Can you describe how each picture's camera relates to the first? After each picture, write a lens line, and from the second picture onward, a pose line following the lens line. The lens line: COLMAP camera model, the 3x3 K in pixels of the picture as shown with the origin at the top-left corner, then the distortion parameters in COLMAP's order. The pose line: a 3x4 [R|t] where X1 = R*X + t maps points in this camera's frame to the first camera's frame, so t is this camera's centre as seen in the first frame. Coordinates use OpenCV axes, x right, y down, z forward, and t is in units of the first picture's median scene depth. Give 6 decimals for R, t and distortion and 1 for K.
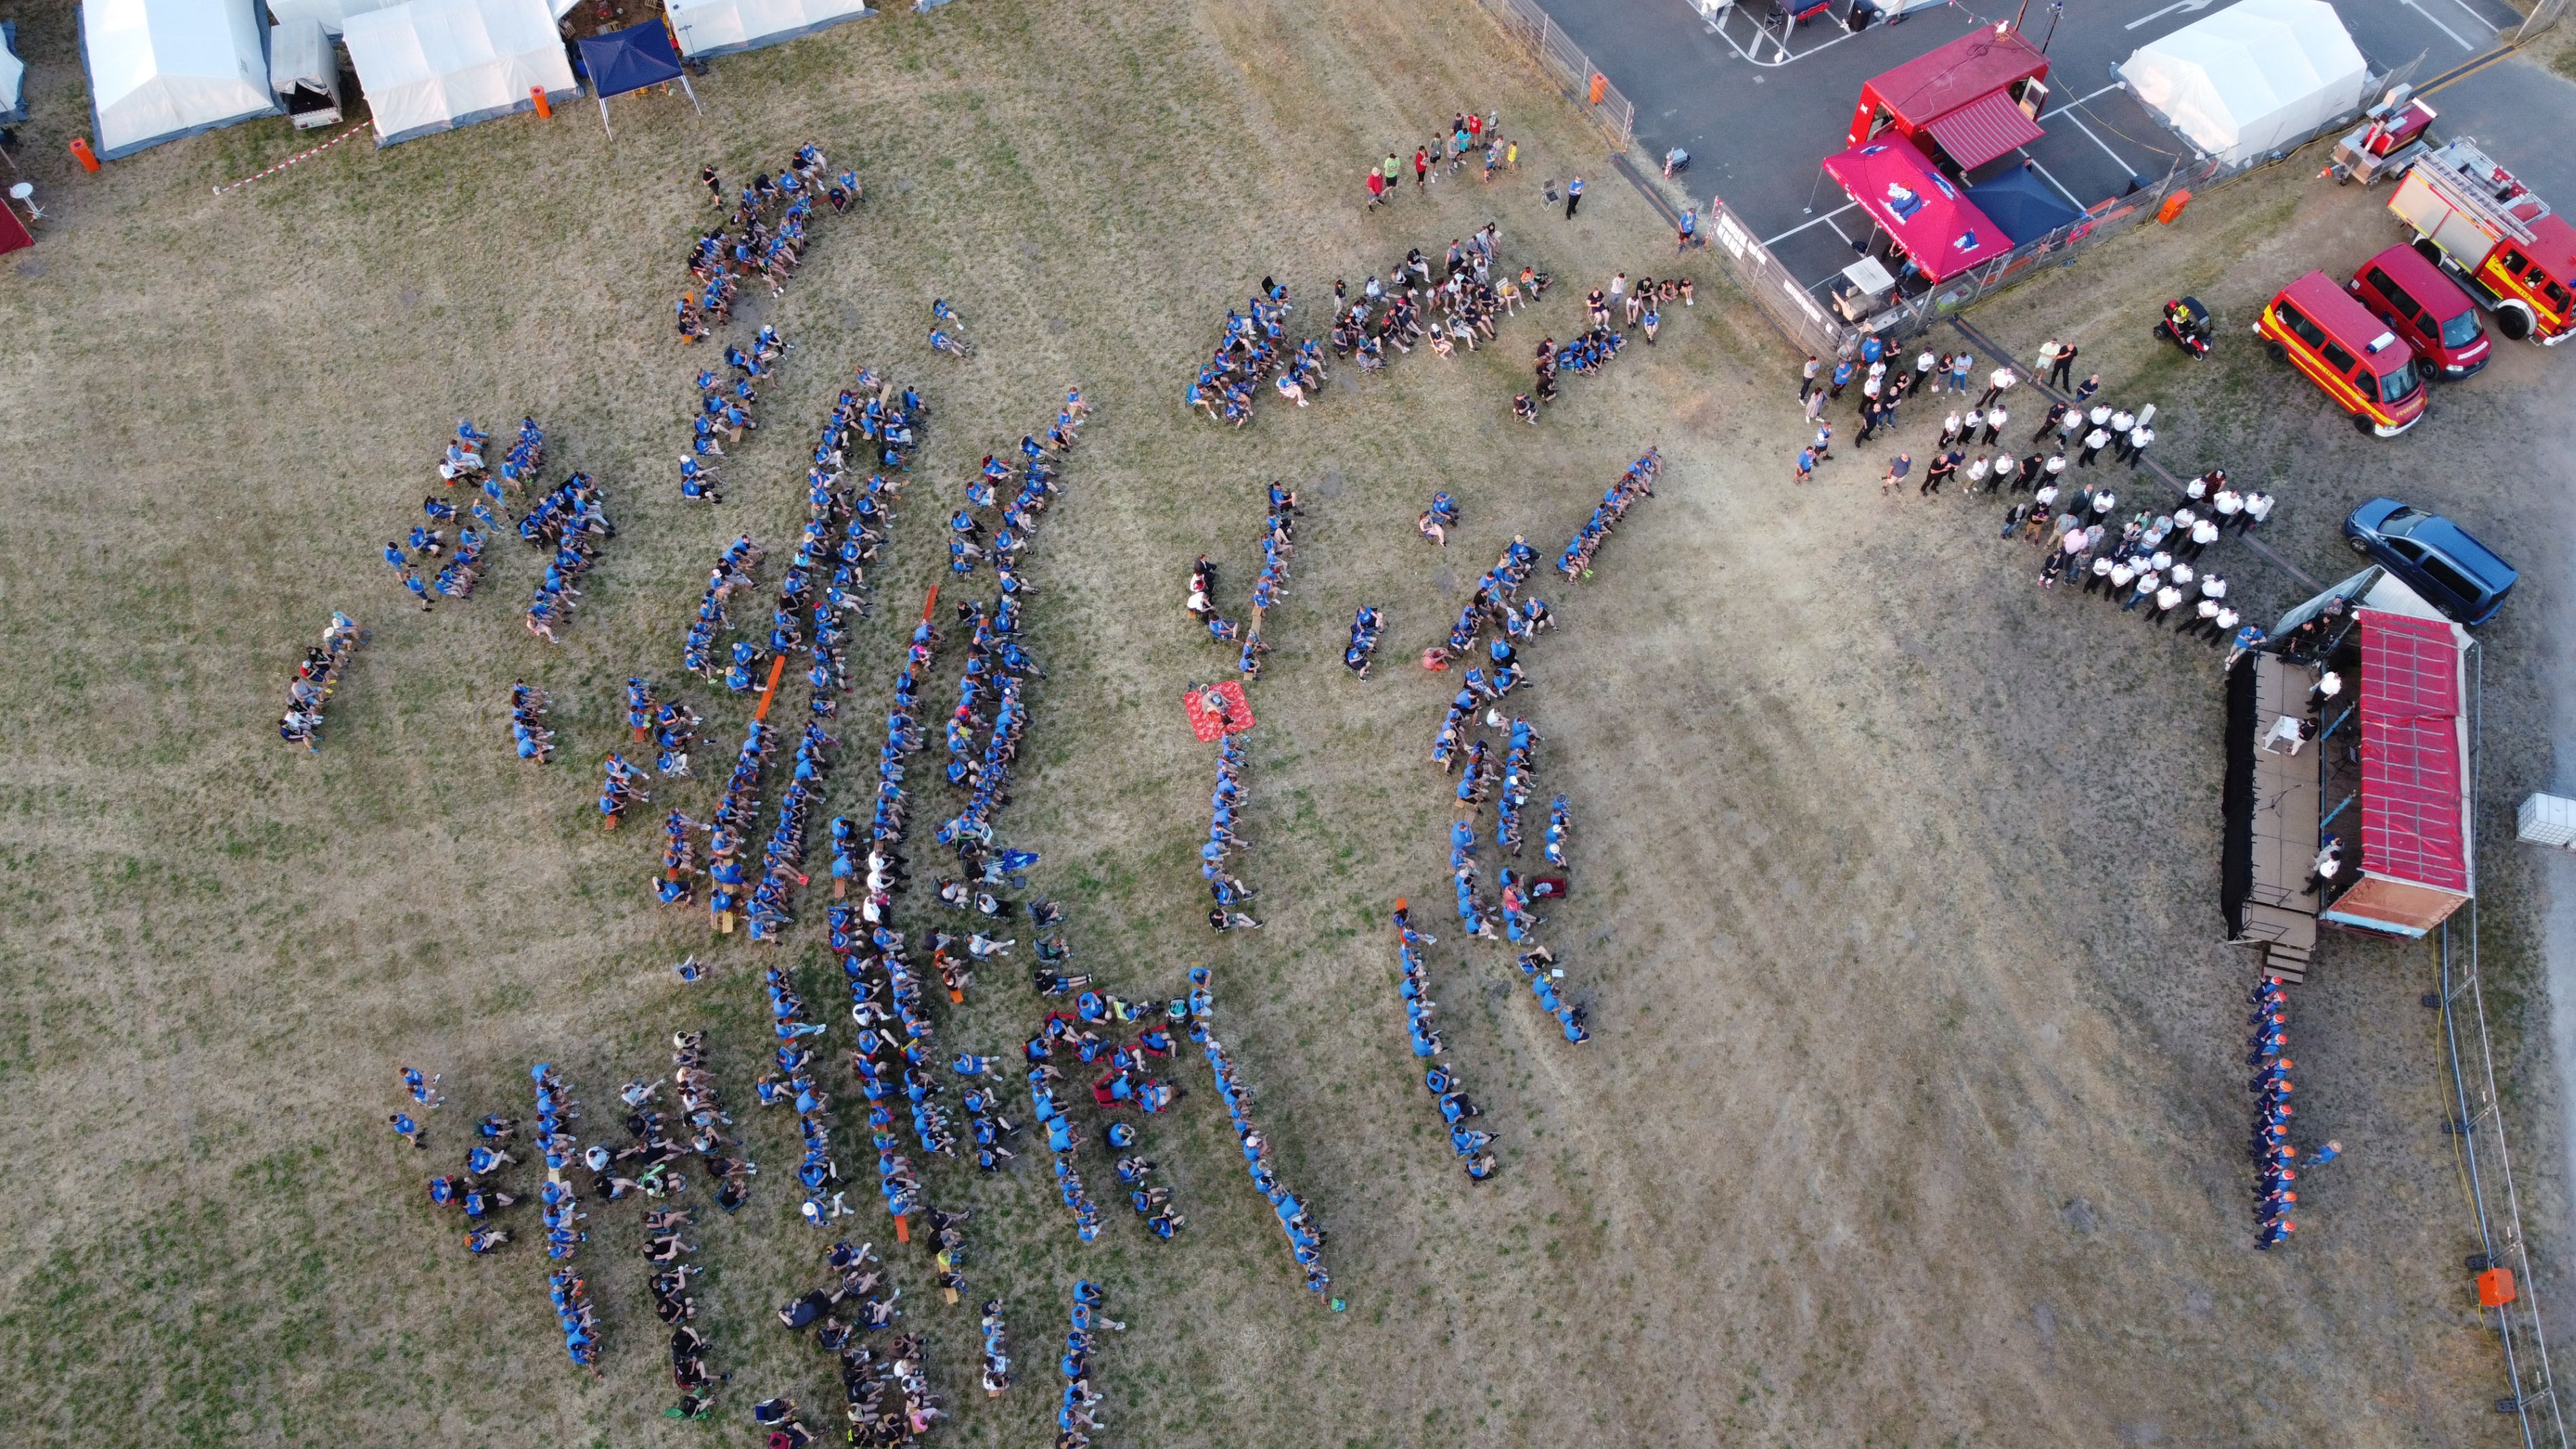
lens RADIAL K [[1953.5, 0, 1278.7], [0, 1953.5, 722.4], [0, 0, 1]] dist [-0.000667, -0.009108]
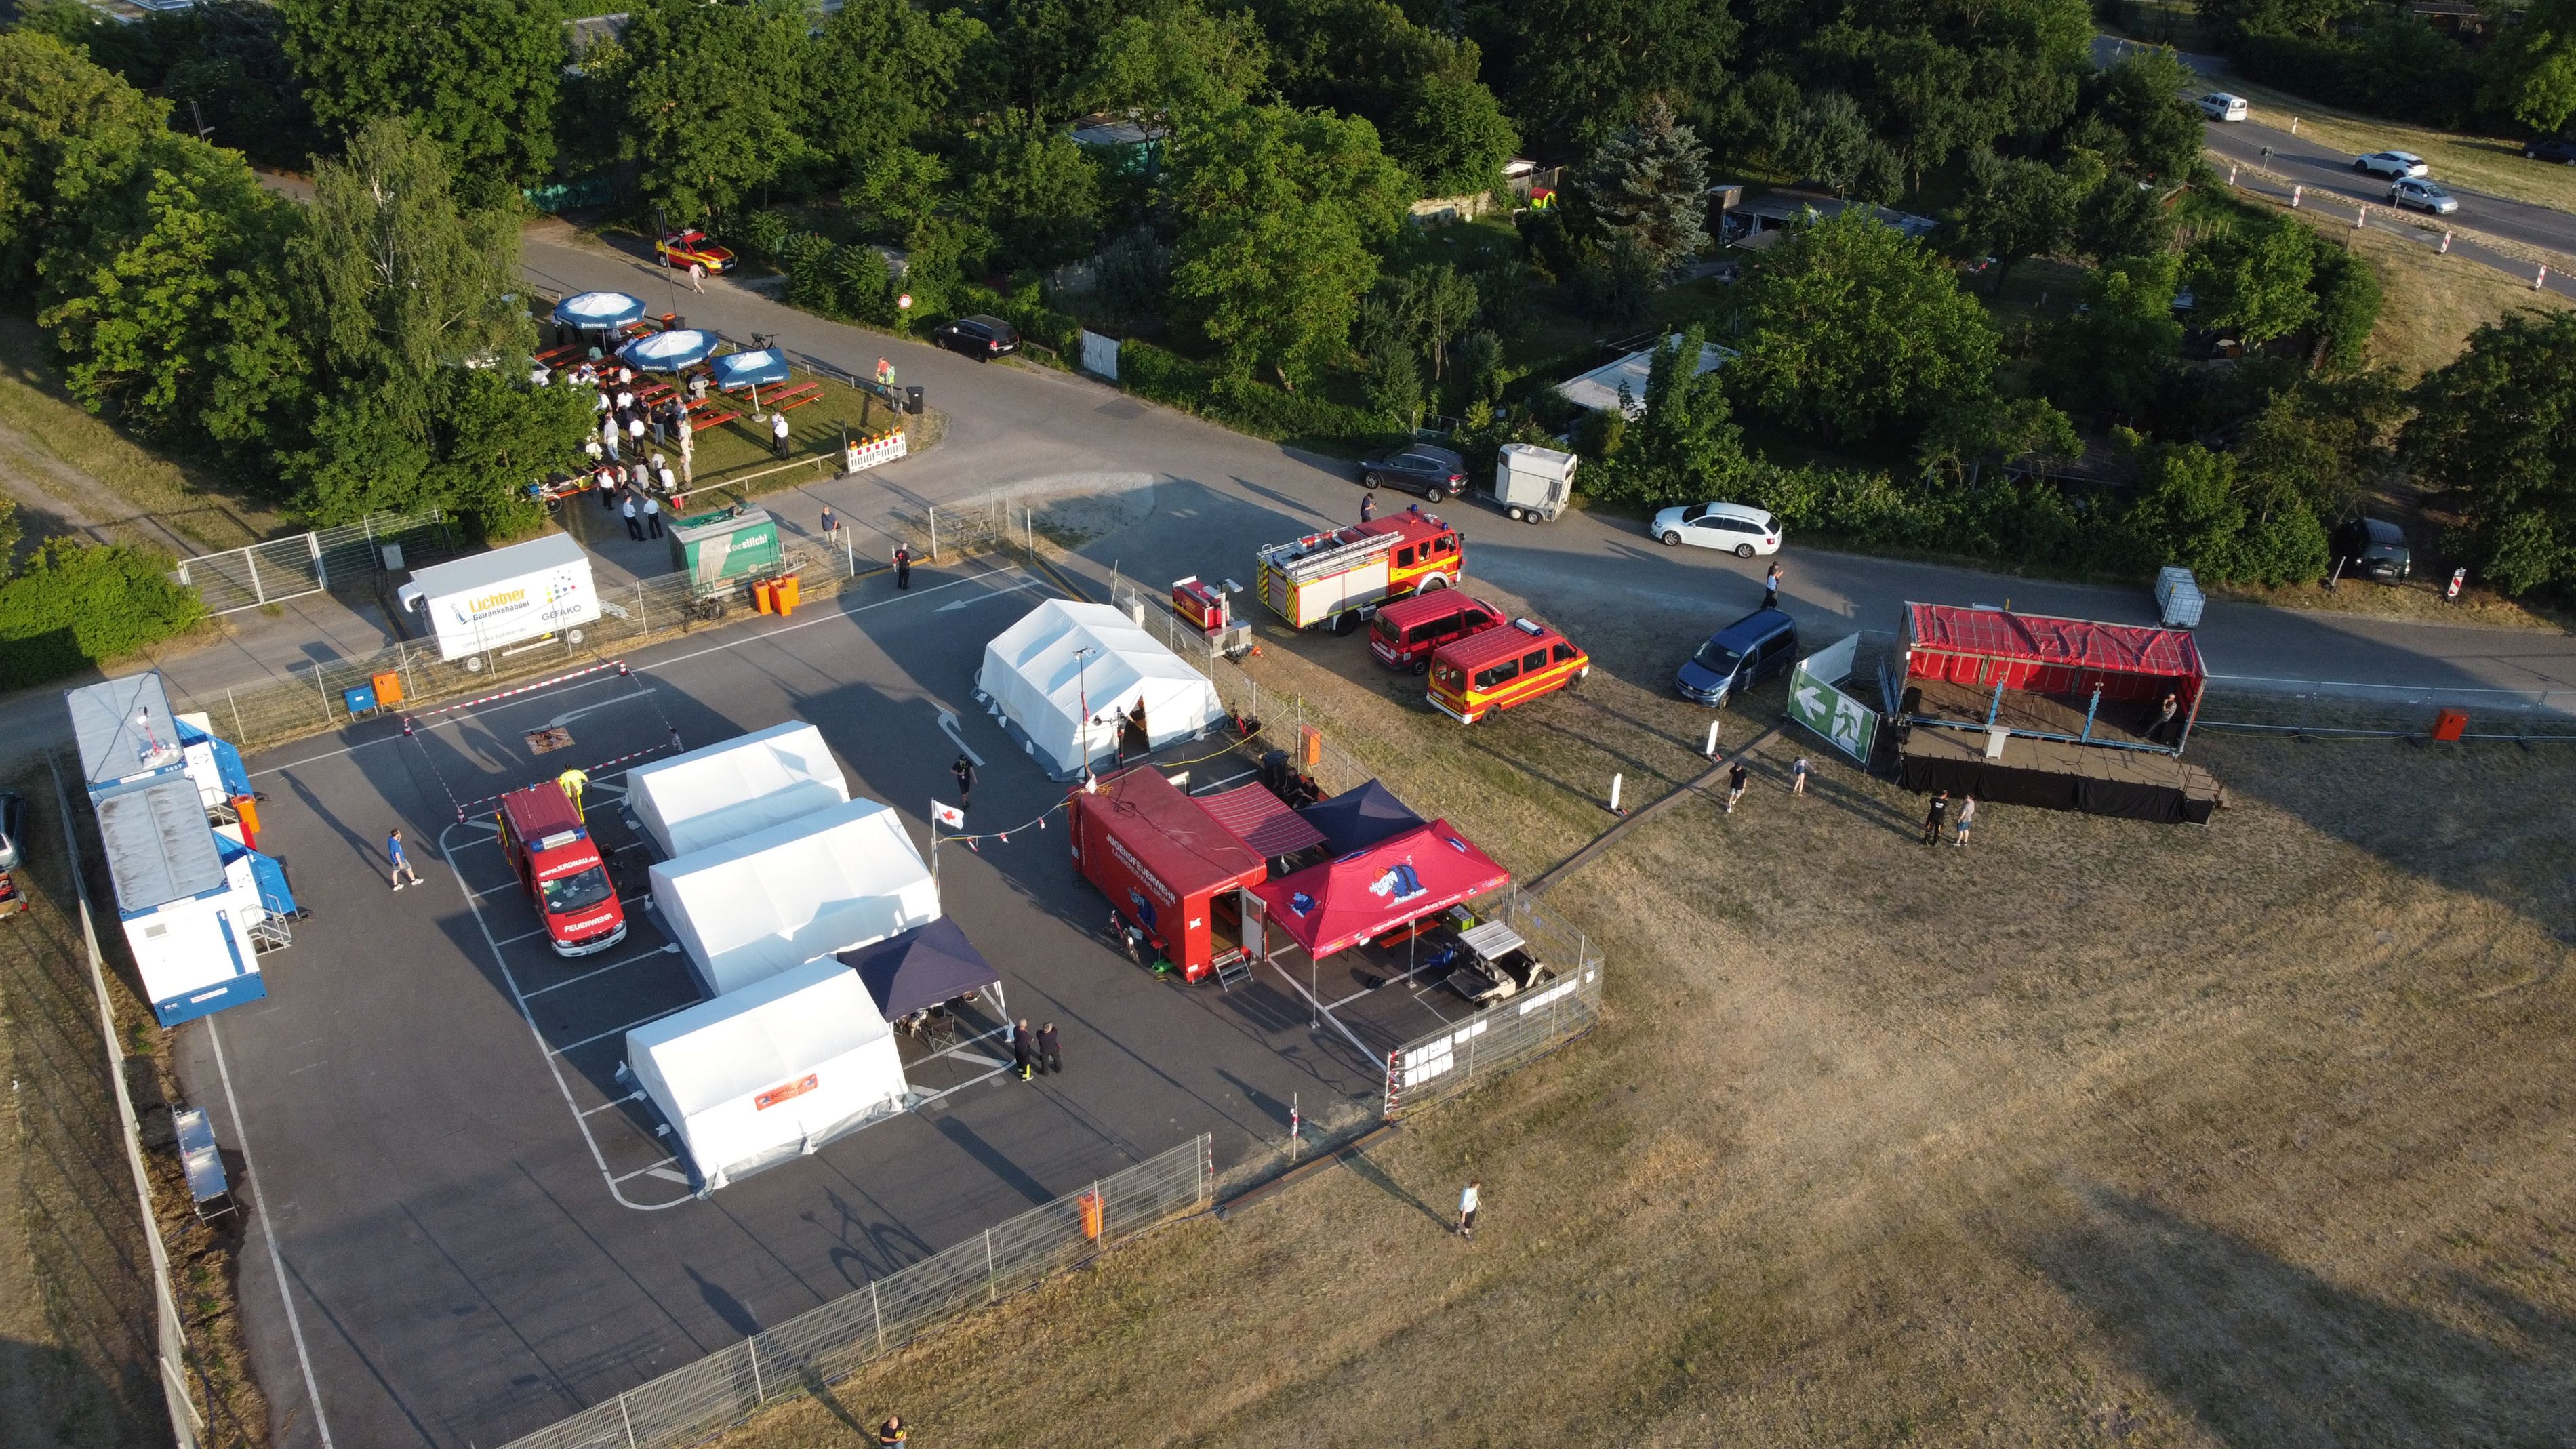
lens RADIAL K [[1953.5, 0, 1287.8], [0, 1953.5, 741.0], [0, 0, 1]] dist [-0.000667, -0.009108]
pose [[-0.059759, -0.519274, 0.852516, -0.351334], [0.862285, 0.403400, 0.306158, -0.627829], [-0.502885, 0.753408, 0.423655, 0.713088]]
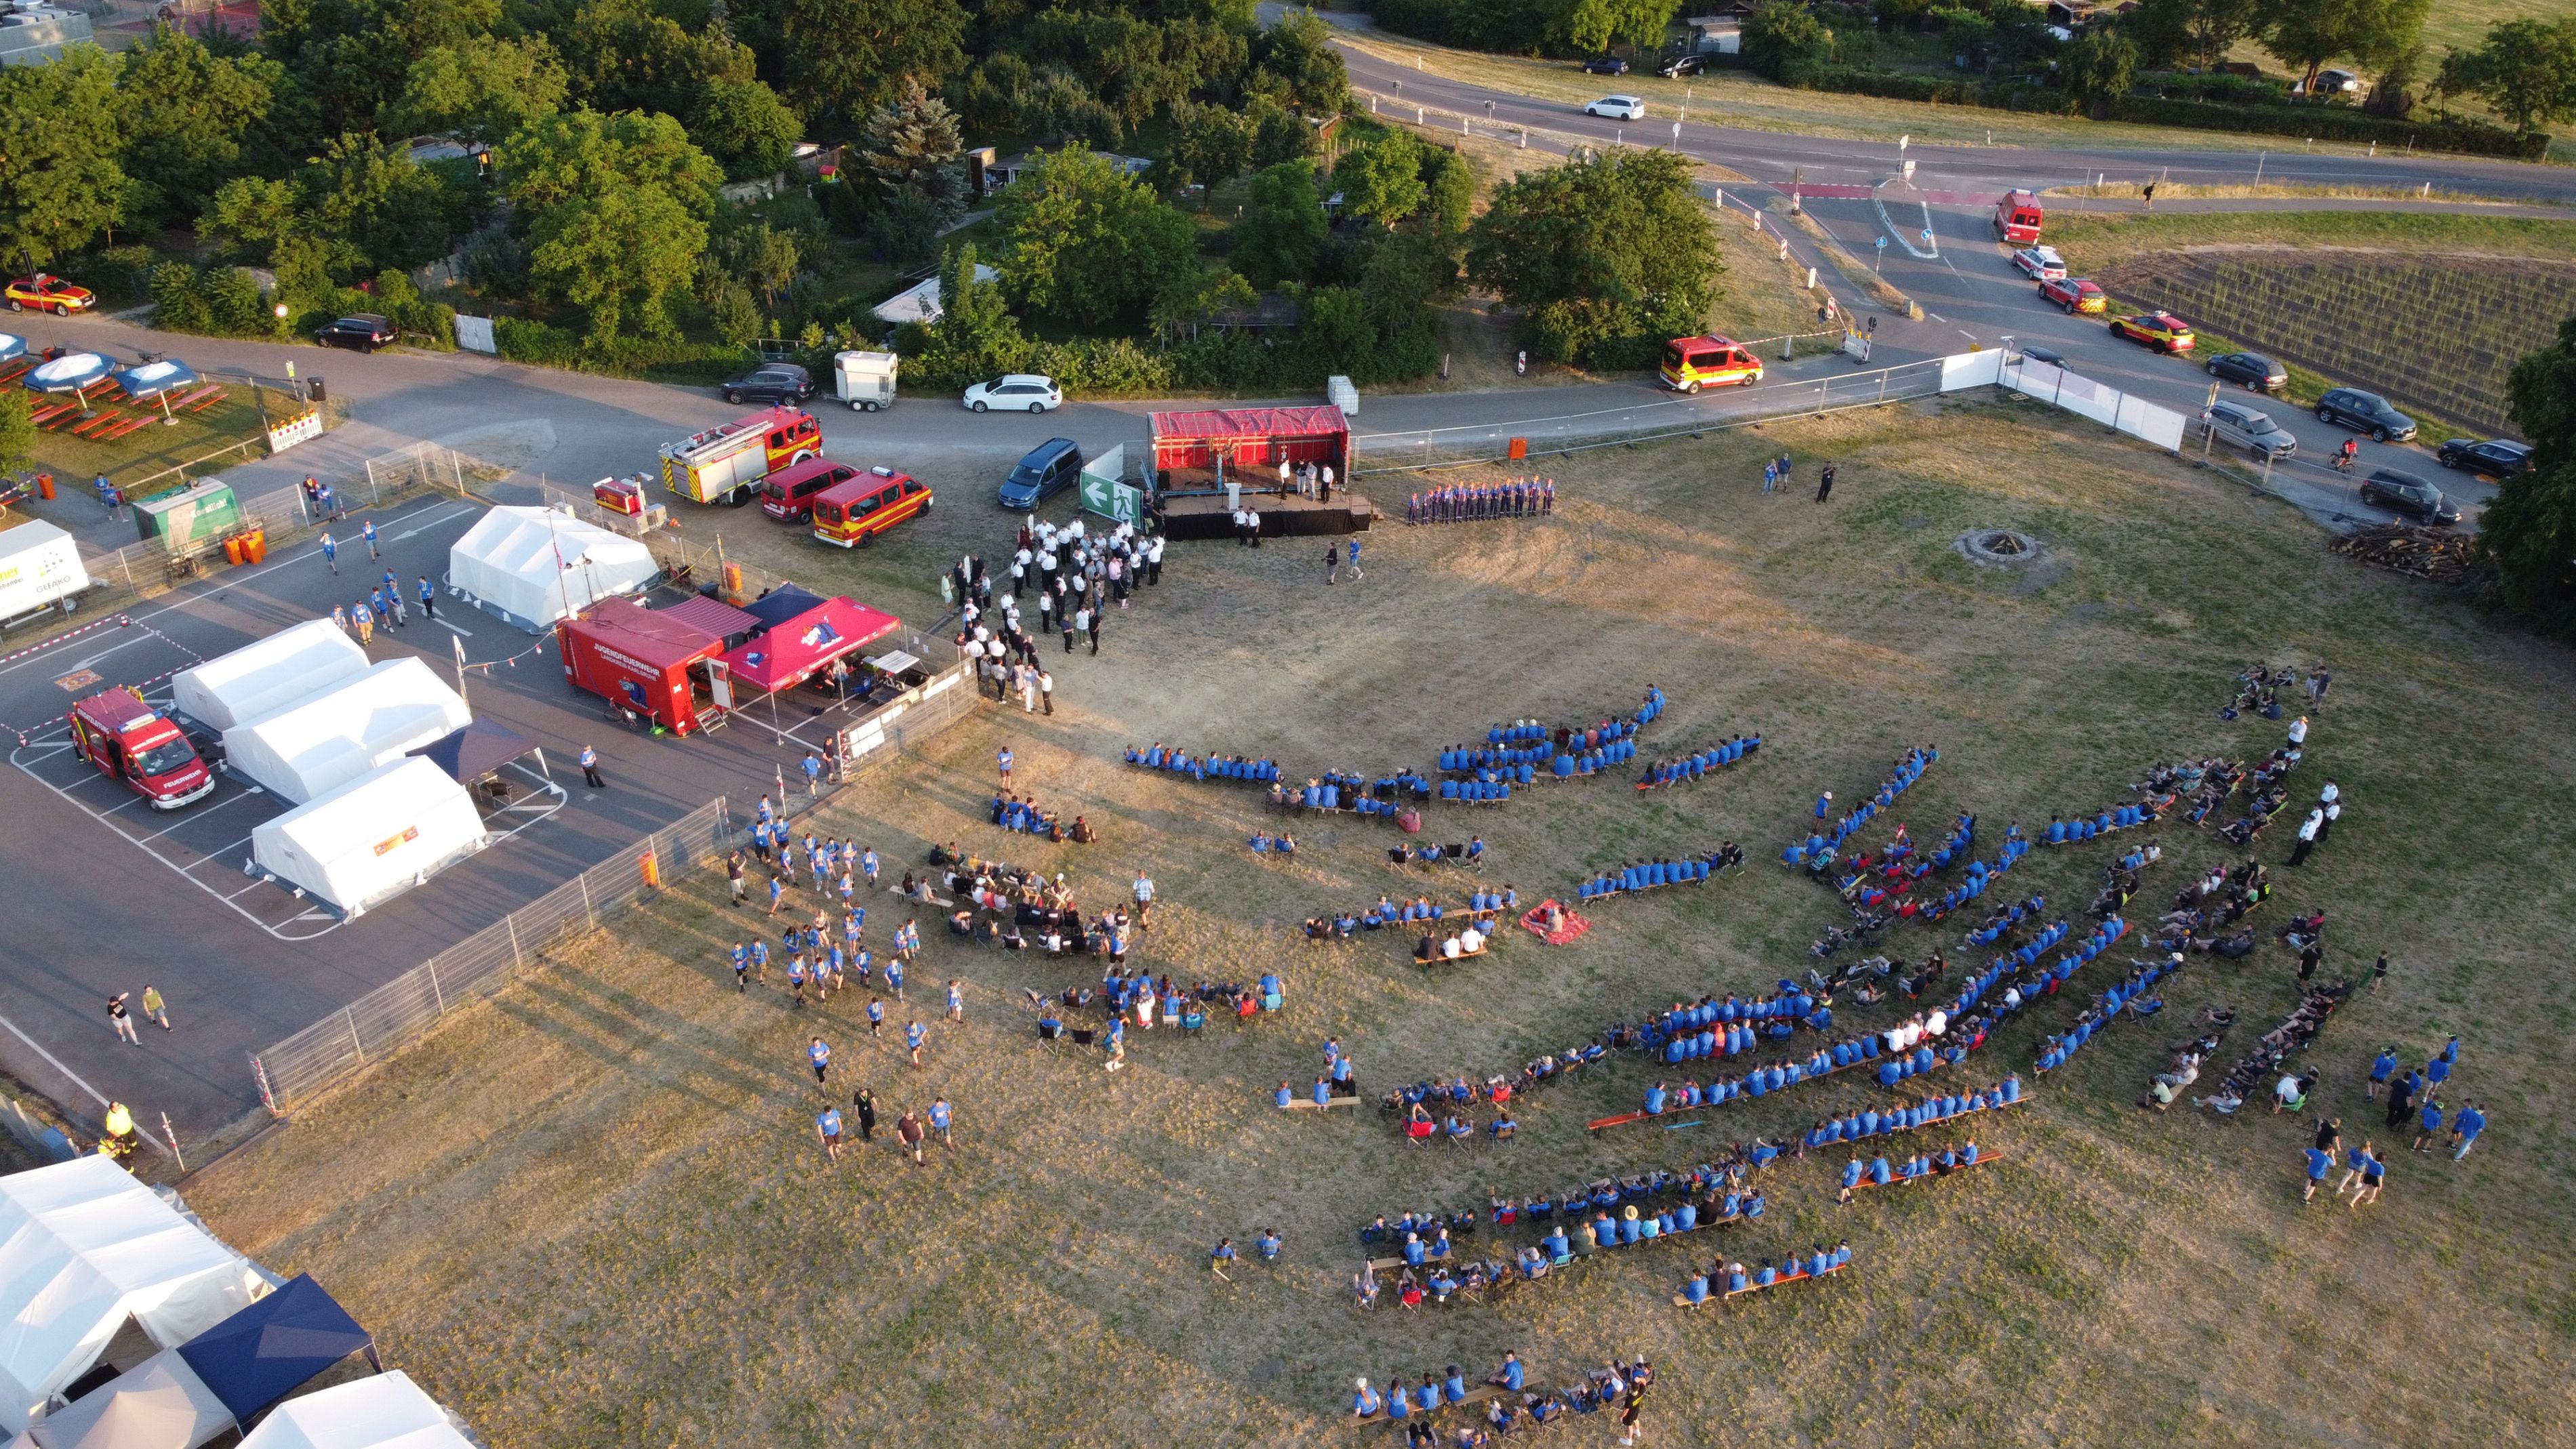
lens RADIAL K [[1953.5, 0, 1284.7], [0, 1953.5, 732.0], [0, 0, 1]] dist [-0.000667, -0.009108]
pose [[-0.407699, -0.471190, 0.782152, -0.743511], [0.788784, 0.249781, 0.561630, -0.734368], [-0.460001, 0.845925, 0.269832, 0.693981]]
